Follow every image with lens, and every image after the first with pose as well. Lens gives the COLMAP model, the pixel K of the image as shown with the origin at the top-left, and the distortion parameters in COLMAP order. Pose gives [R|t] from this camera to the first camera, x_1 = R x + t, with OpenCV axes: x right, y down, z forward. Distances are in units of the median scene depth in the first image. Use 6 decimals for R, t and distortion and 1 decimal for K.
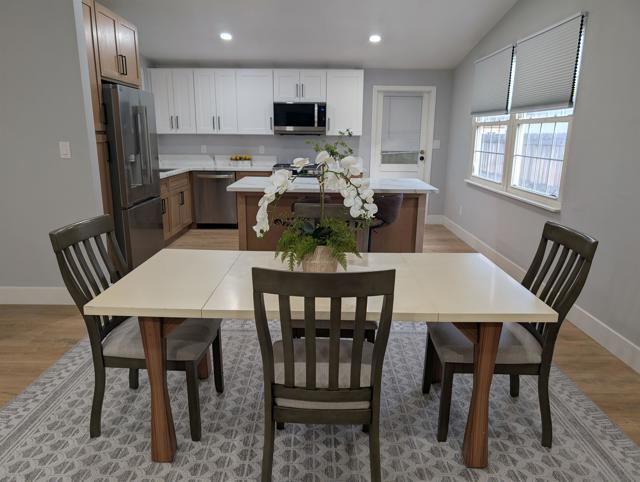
lens RADIAL K [[467.9, 0, 320.0], [0, 467.9, 241.0], [0, 0, 1]] dist [0.005125, 0.001940]
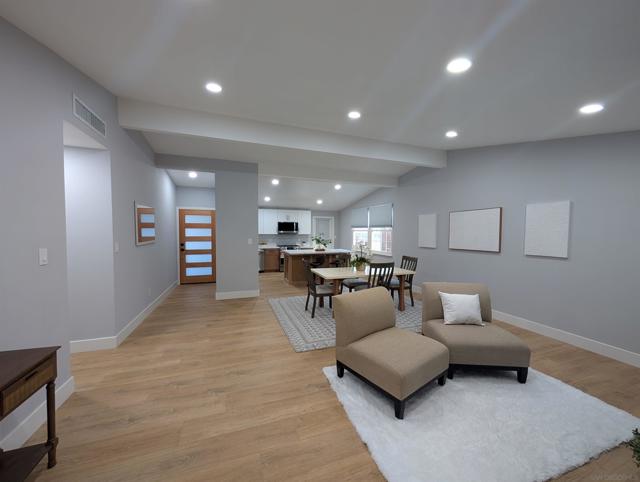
lens RADIAL K [[242.6, 0, 318.1], [0, 242.6, 241.5], [0, 0, 1]] dist [0.000366, 0.000037]
pose [[0.940178, -0.017541, 0.340232, -0.350650], [0.078730, 0.982828, -0.166887, 0.049937], [-0.331462, 0.183690, 0.925414, -0.290667]]
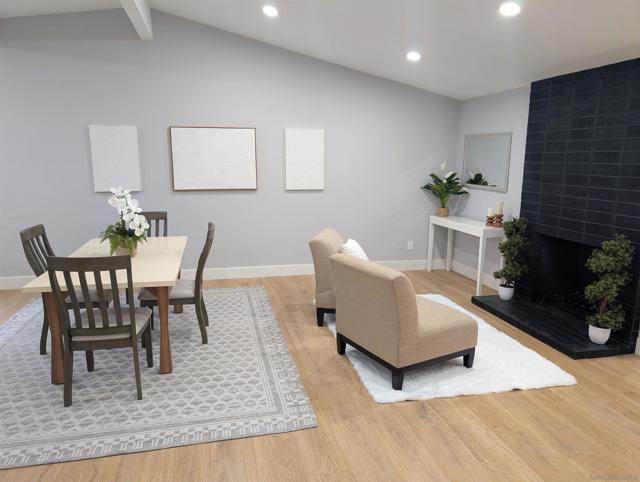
lens RADIAL K [[467.9, 0, 320.0], [0, 467.9, 241.0], [0, 0, 1]] dist [0.005125, 0.001940]
pose [[-0.238848, -0.184742, 0.953322, -0.606048], [0.205858, 0.949789, 0.235634, -0.080914], [-0.948986, 0.252529, -0.188825, 0.207547]]
